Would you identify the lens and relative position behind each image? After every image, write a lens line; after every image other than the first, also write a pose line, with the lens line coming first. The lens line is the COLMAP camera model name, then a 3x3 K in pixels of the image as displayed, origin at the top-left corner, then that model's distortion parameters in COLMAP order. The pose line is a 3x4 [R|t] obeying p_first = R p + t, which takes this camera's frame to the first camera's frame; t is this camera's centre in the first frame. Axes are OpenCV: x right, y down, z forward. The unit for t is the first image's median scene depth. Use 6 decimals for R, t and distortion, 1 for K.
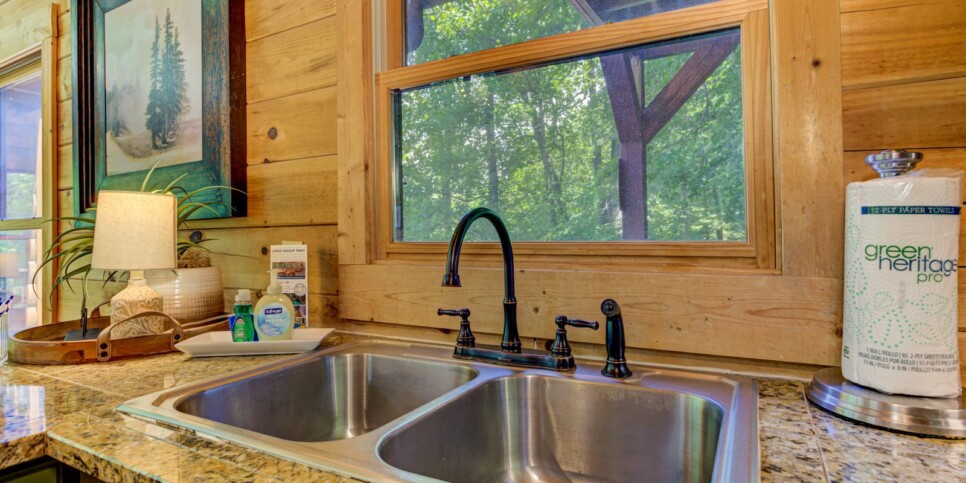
lens RADIAL K [[495.5, 0, 486.0], [0, 495.5, 235.0], [0, 0, 1]] dist [-0.012871, 0.001205]
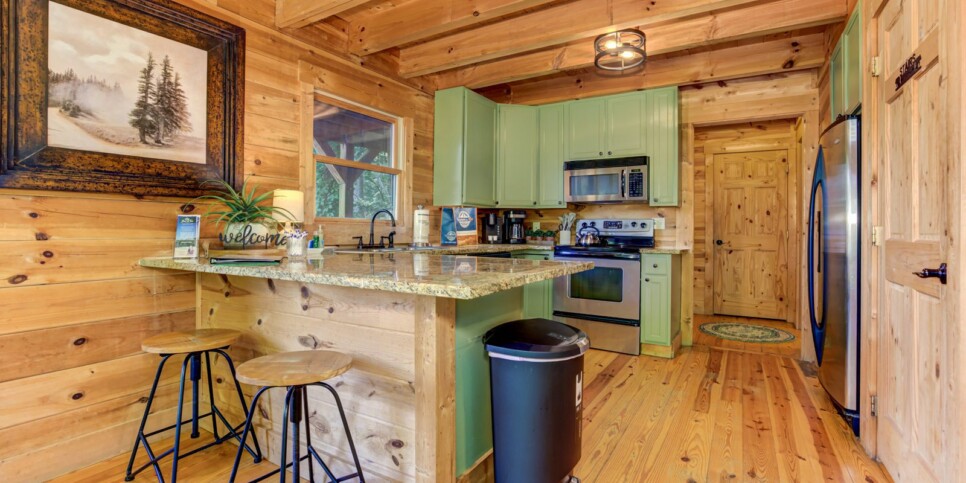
lens RADIAL K [[411.3, 0, 463.3], [0, 411.3, 227.5], [0, 0, 1]] dist [-0.043380, 0.016306]
pose [[0.120469, 0.029883, 0.992267, -2.596579], [0.000086, 0.999547, -0.030113, 0.158986], [-0.992717, 0.003713, 0.120412, -0.086918]]
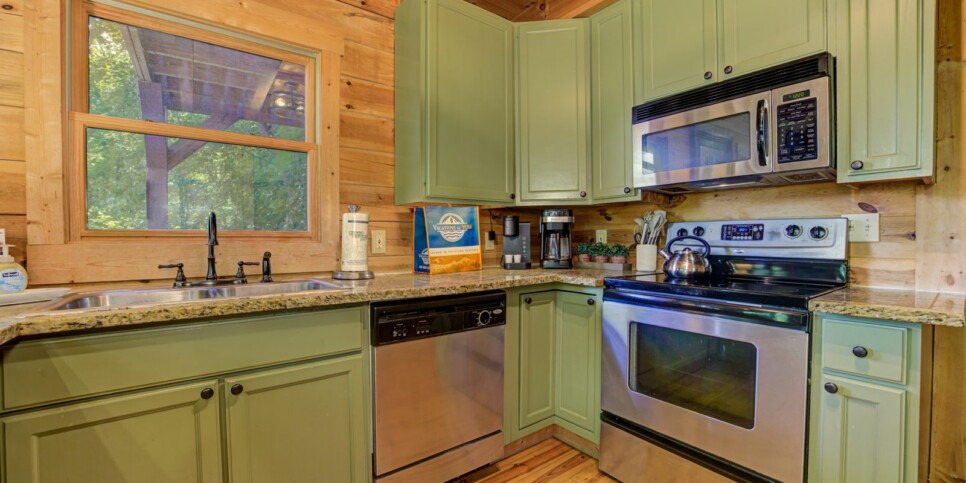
lens RADIAL K [[393.1, 0, 489.2], [0, 393.1, 245.5], [0, 0, 1]] dist [-0.051486, 0.010977]
pose [[0.393192, -0.001379, 0.919455, -0.831410], [0.004920, 0.999988, -0.000605, 0.077730], [-0.919443, 0.004761, 0.393194, -0.609466]]
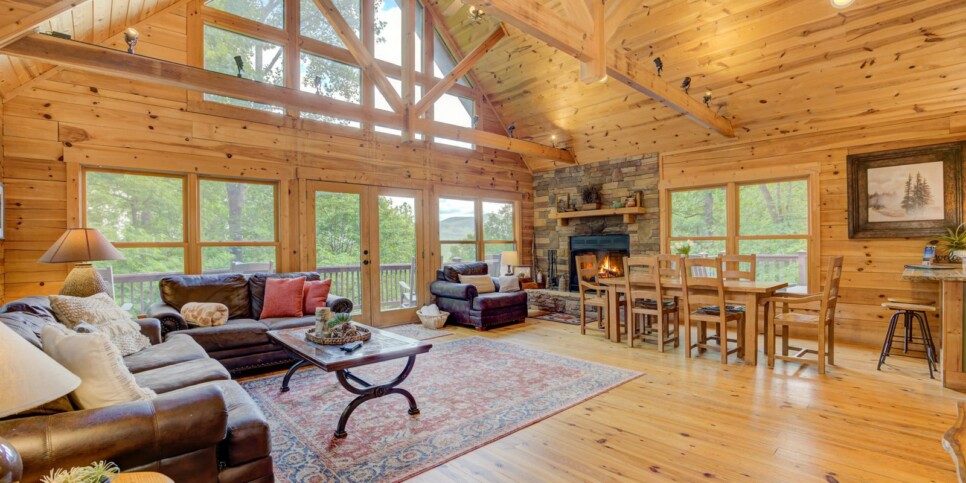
lens RADIAL K [[405.1, 0, 499.2], [0, 405.1, 245.6], [0, 0, 1]] dist [-0.044383, 0.010019]
pose [[0.939746, 0.013745, -0.341598, -3.538708], [-0.014445, 0.999896, 0.000495, 0.101084], [0.341569, 0.004469, 0.939846, -3.604994]]
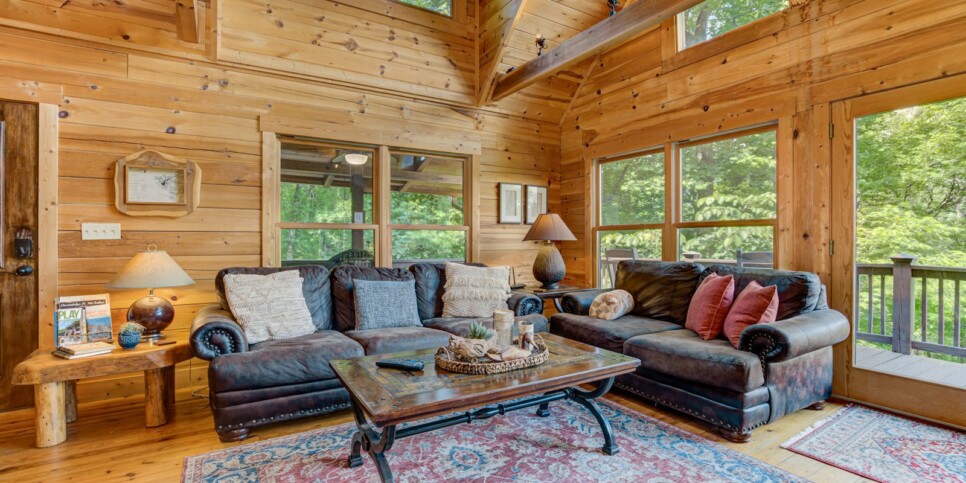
lens RADIAL K [[415.6, 0, 481.8], [0, 415.6, 237.2], [0, 0, 1]] dist [-0.026187, 0.007298]
pose [[-0.523894, 0.023605, -0.851456, -3.896791], [0.008407, 0.999711, 0.022542, 0.143317], [0.851742, 0.004652, -0.523941, -0.322589]]
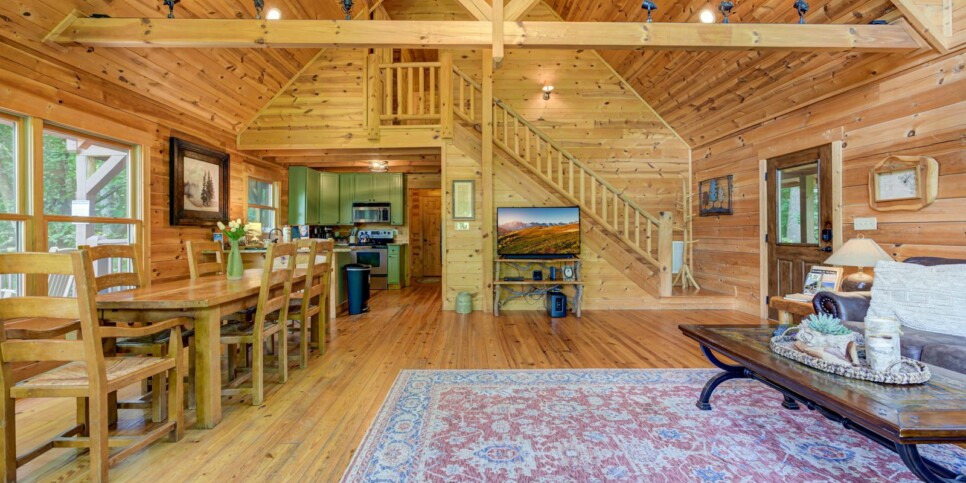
lens RADIAL K [[413.4, 0, 454.7], [0, 413.4, 226.3], [0, 0, 1]] dist [0.029802, 0.000123]
pose [[-0.422110, 0.041005, 0.905617, -6.566295], [0.025042, 0.999123, -0.033567, 0.199425], [-0.906199, 0.008509, -0.422767, 0.974907]]
